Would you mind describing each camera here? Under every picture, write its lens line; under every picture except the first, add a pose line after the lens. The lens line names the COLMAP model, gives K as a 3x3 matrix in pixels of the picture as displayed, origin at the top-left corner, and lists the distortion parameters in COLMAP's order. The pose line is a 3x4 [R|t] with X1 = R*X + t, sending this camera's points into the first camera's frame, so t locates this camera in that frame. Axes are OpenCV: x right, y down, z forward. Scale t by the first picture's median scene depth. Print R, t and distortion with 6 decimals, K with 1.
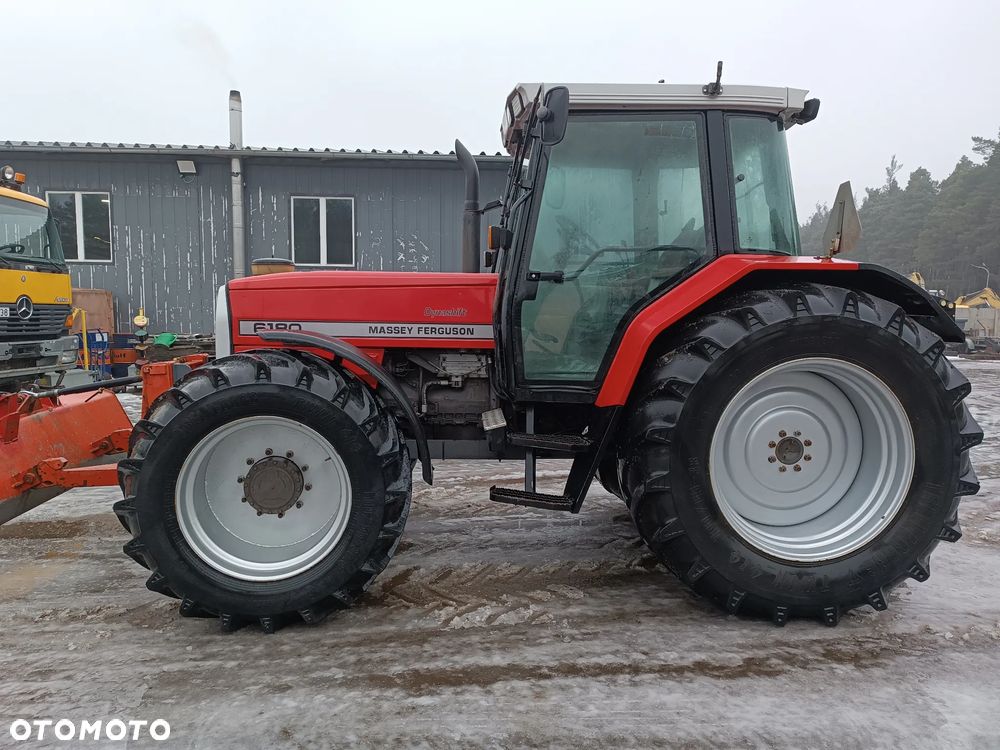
lens RADIAL K [[709.9, 0, 497.5], [0, 709.9, 374.7], [0, 0, 1]] dist [0.035203, -0.024782]
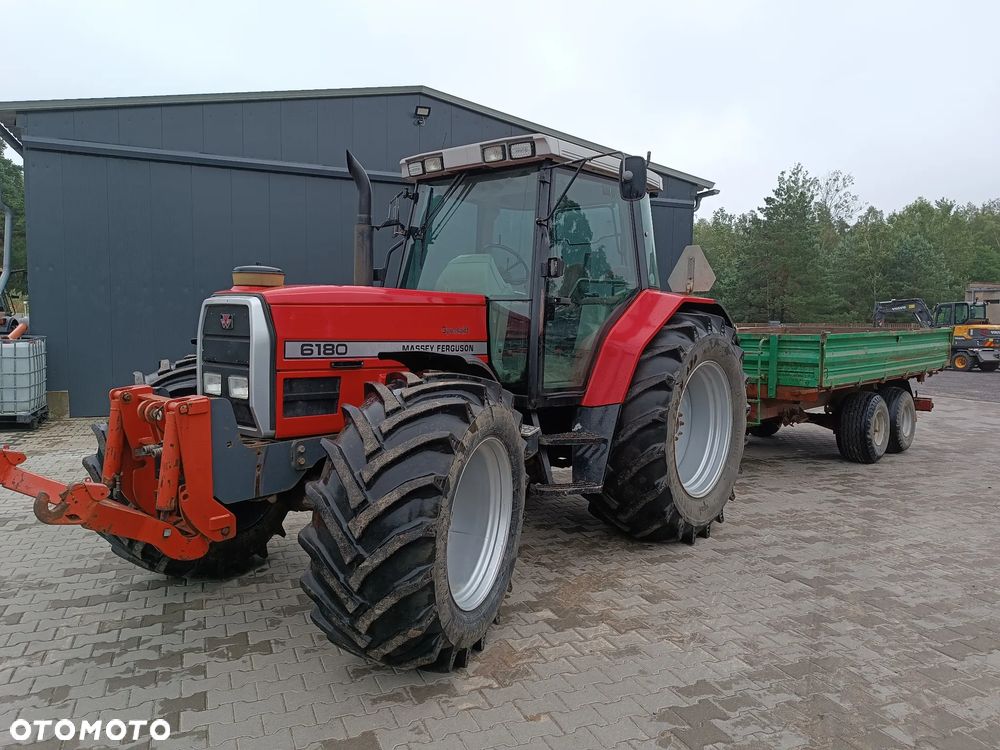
lens RADIAL K [[709.9, 0, 506.7], [0, 709.9, 378.7], [0, 0, 1]] dist [0.035203, -0.024782]
pose [[0.669230, -0.053153, 0.741152, -0.940401], [0.058915, 0.998094, 0.018381, -0.037438], [-0.740716, 0.031364, 0.671086, 0.289602]]
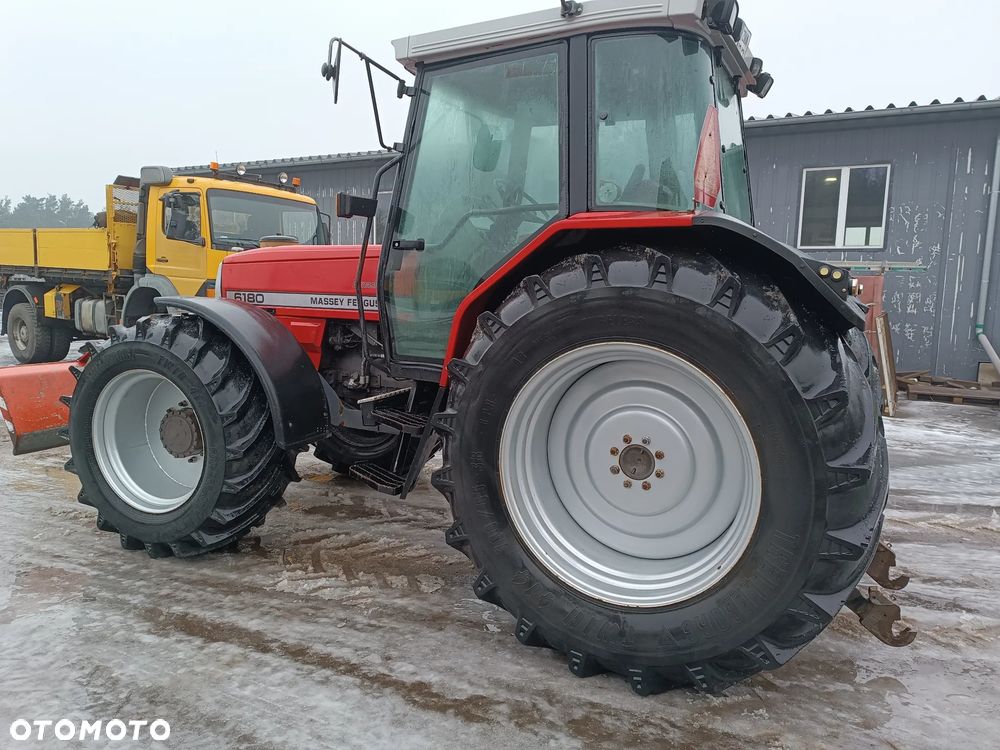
lens RADIAL K [[709.9, 0, 496.8], [0, 709.9, 373.5], [0, 0, 1]] dist [0.035203, -0.024782]
pose [[0.864707, 0.067841, -0.497674, 0.689894], [-0.060033, 0.997693, 0.031694, -0.006234], [0.498676, 0.002471, 0.866785, 0.260662]]
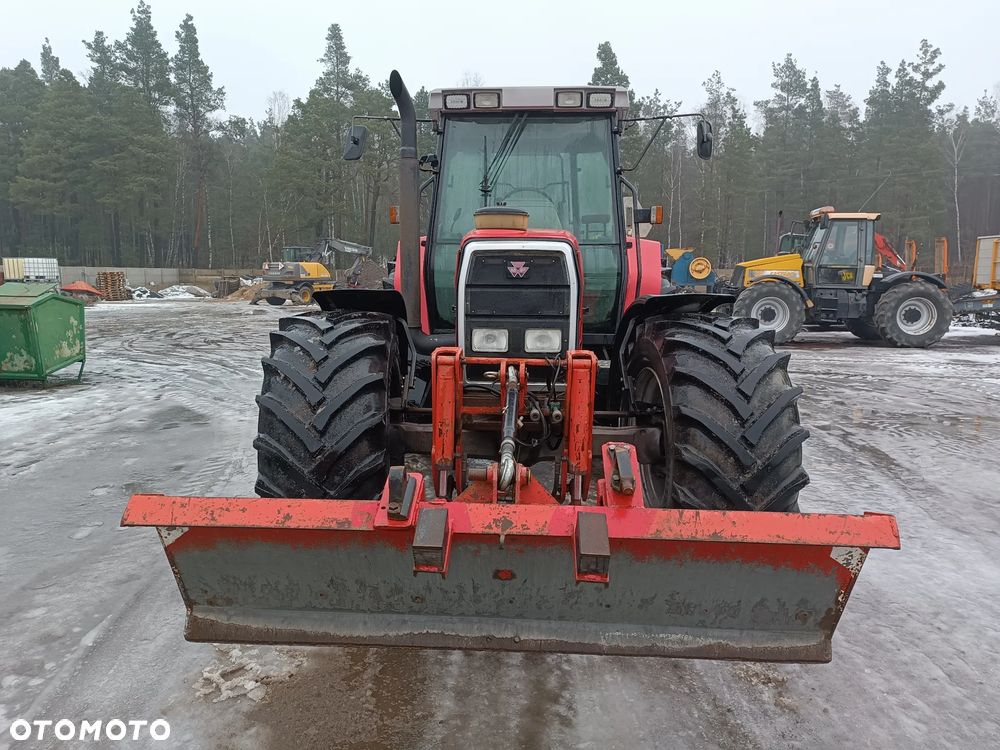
lens RADIAL K [[709.9, 0, 498.2], [0, 709.9, 374.0], [0, 0, 1]] dist [0.035203, -0.024782]
pose [[0.112955, -0.152597, 0.981812, -1.364074], [0.091651, 0.985524, 0.142630, -0.121900], [-0.989364, 0.073873, 0.125306, 1.160950]]
